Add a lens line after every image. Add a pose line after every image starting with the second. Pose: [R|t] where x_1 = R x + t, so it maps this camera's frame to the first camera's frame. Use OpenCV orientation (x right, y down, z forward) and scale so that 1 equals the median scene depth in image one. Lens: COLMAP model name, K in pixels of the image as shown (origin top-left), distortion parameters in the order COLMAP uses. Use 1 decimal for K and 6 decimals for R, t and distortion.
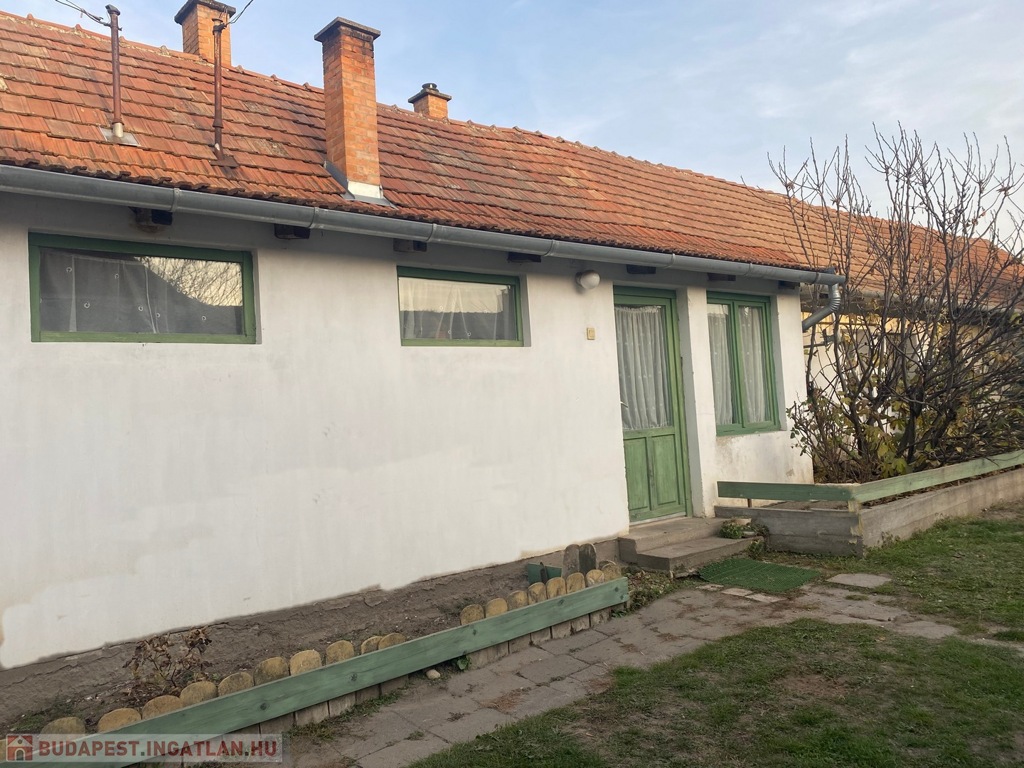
lens RADIAL K [[758.6, 0, 512.0], [0, 758.6, 384.0], [0, 0, 1]] dist [0.024730, -0.006535]
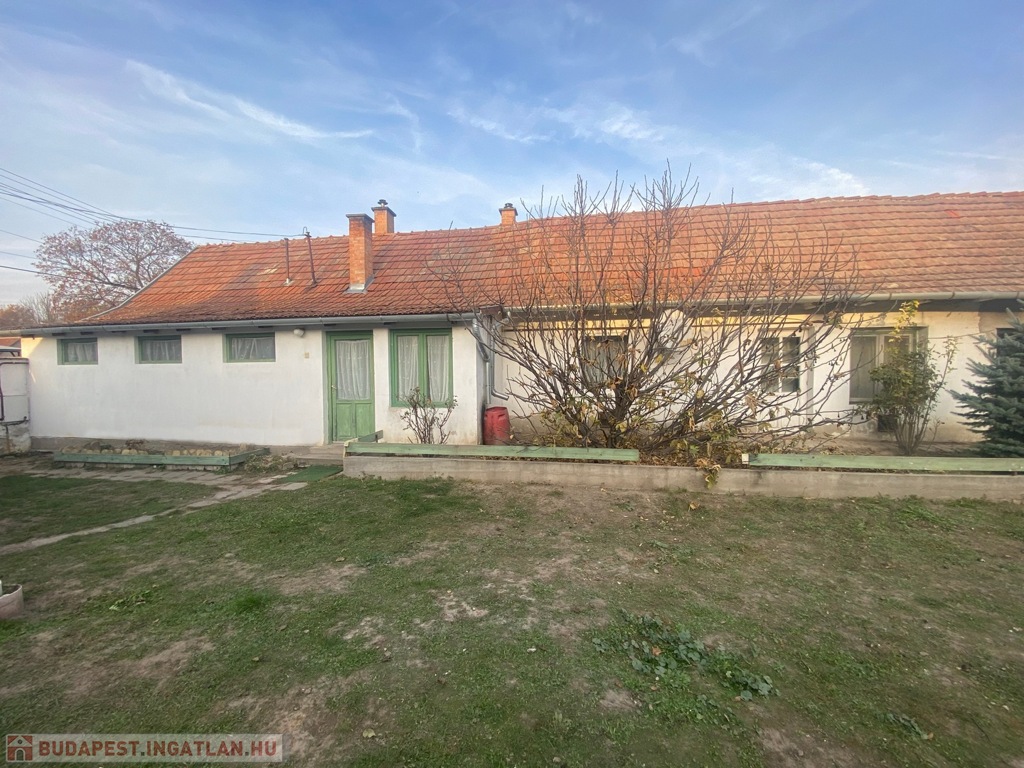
lens RADIAL K [[409.0, 0, 509.5], [0, 409.0, 384.6], [0, 0, 1]] dist [0.022790, -0.023400]
pose [[0.646047, 0.076222, -0.759483, 1.371005], [-0.004025, 0.995328, 0.096469, -0.095464], [0.763287, -0.059267, 0.643335, 0.644138]]
